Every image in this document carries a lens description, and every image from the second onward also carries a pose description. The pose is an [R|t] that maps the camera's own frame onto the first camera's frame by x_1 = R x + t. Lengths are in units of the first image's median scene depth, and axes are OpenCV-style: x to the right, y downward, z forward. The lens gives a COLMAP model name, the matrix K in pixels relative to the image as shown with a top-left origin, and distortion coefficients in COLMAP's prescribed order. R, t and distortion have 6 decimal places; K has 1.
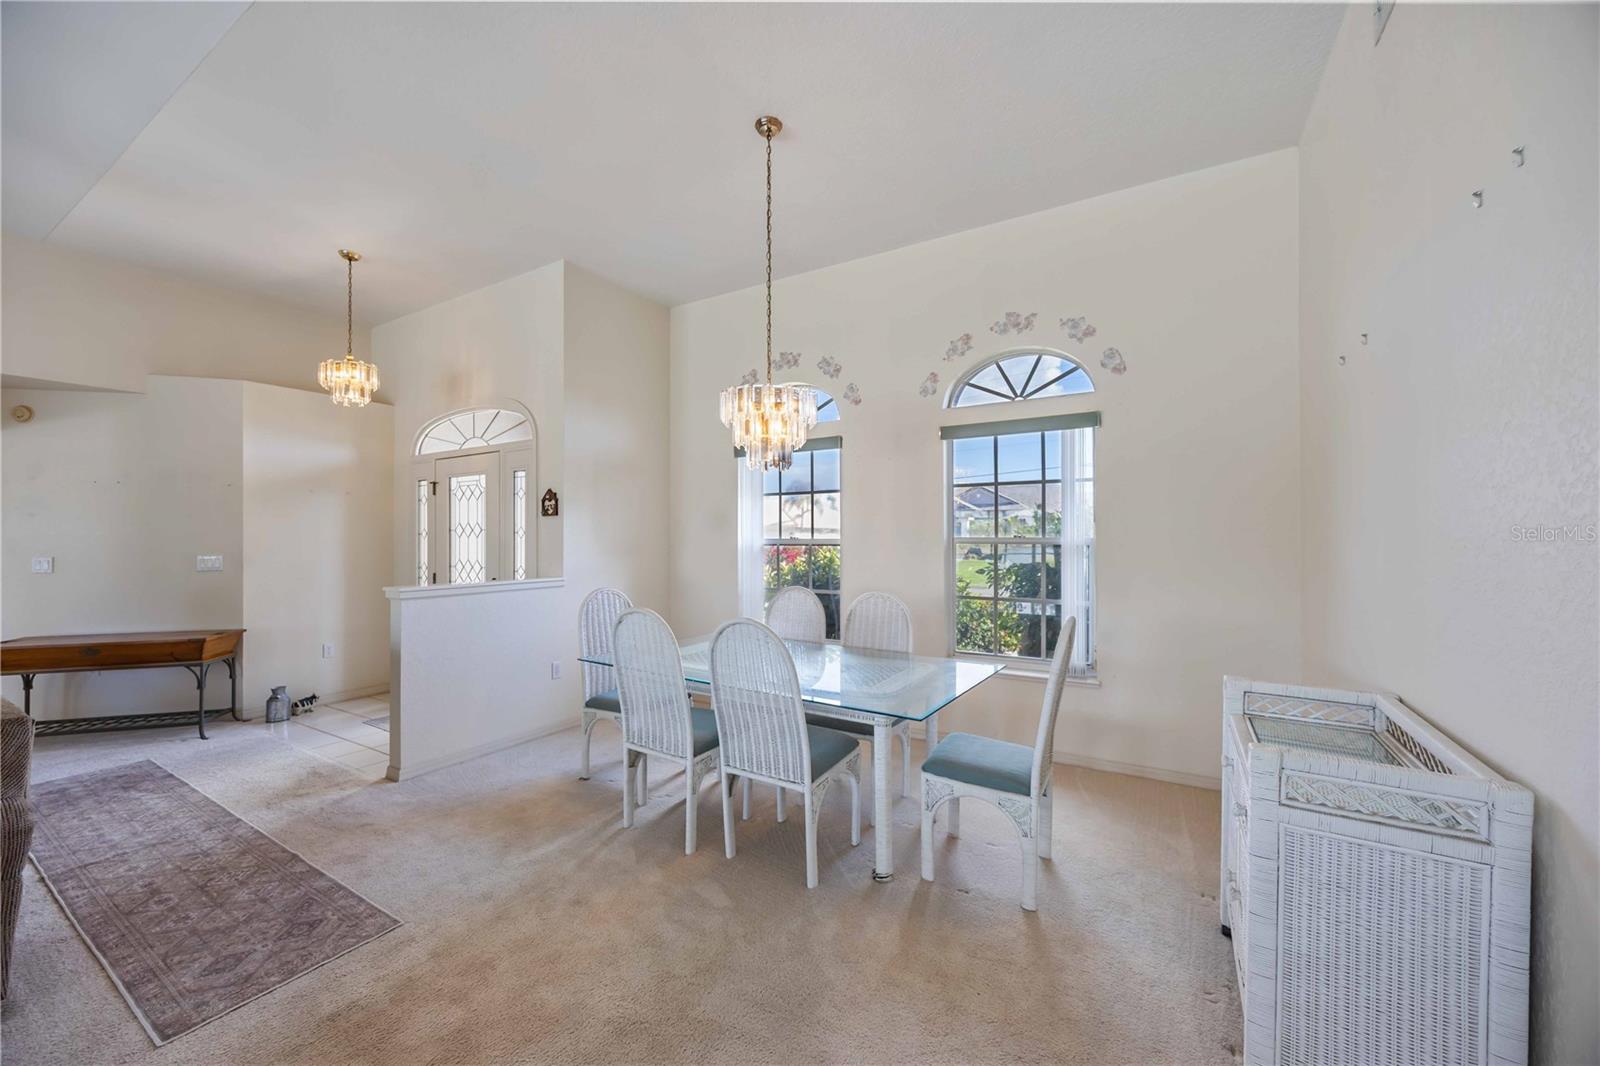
lens RADIAL K [[608.0, 0, 800.0], [0, 608.0, 533.0], [0, 0, 1]] dist [0.030459, 0.000049]
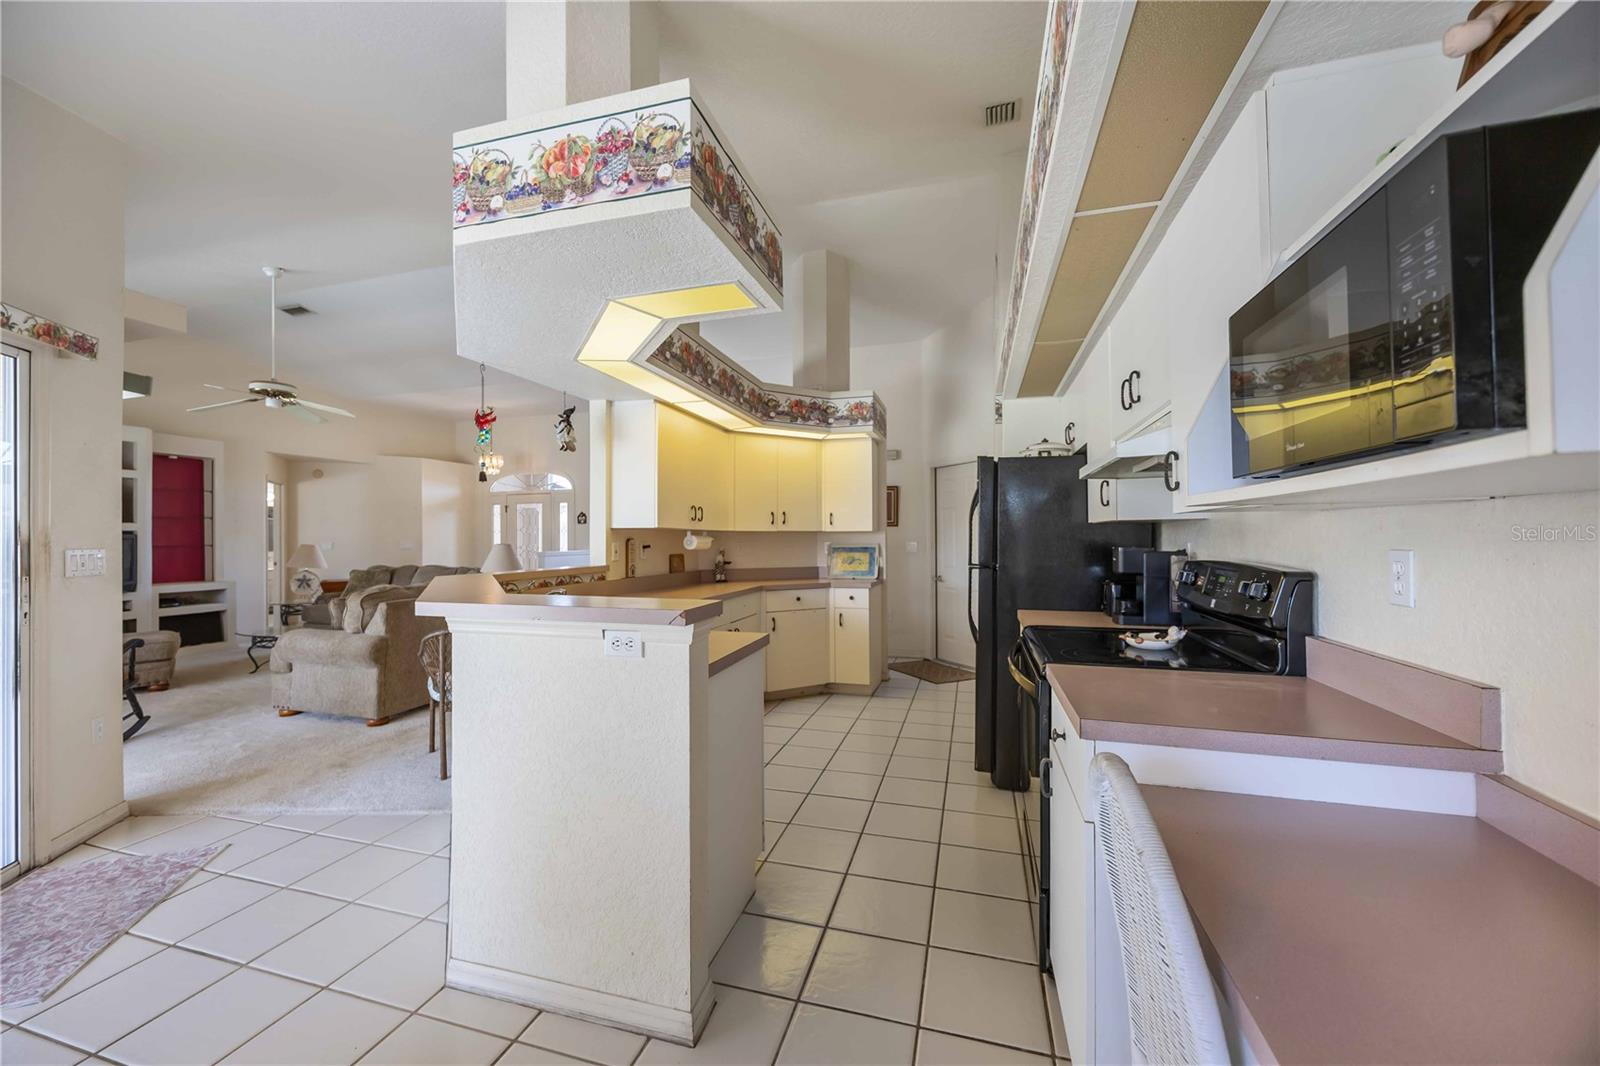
lens RADIAL K [[626.9, 0, 800.0], [0, 626.9, 533.0], [0, 0, 1]] dist [-0.001491, -0.000060]
pose [[0.964388, 0.006372, 0.264415, -0.245347], [-0.003135, 0.999915, -0.012660, 0.032989], [-0.264473, 0.011380, 0.964326, -1.438203]]
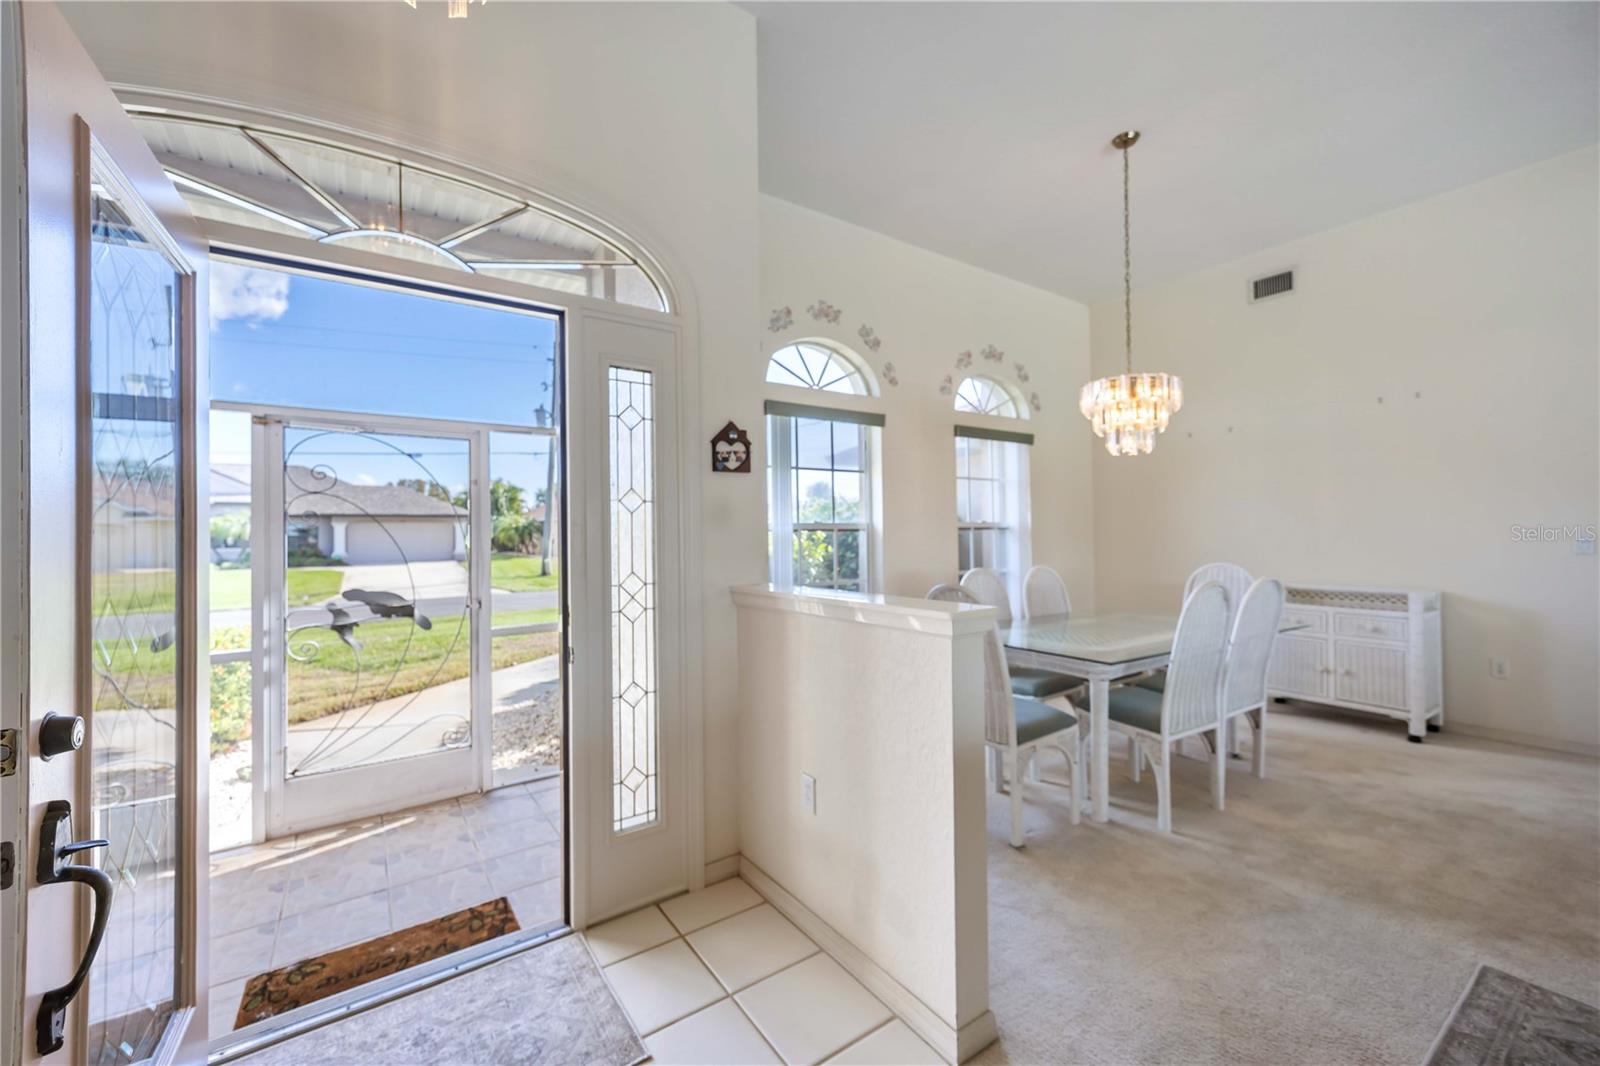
lens RADIAL K [[632.7, 0, 777.4], [0, 632.7, 530.9], [0, 0, 1]] dist [-0.000346, 0.000000]
pose [[0.416683, 0.003935, 0.909043, -0.885491], [0.017940, 0.999760, -0.012552, 0.029370], [-0.908875, 0.021539, 0.416512, 0.740981]]
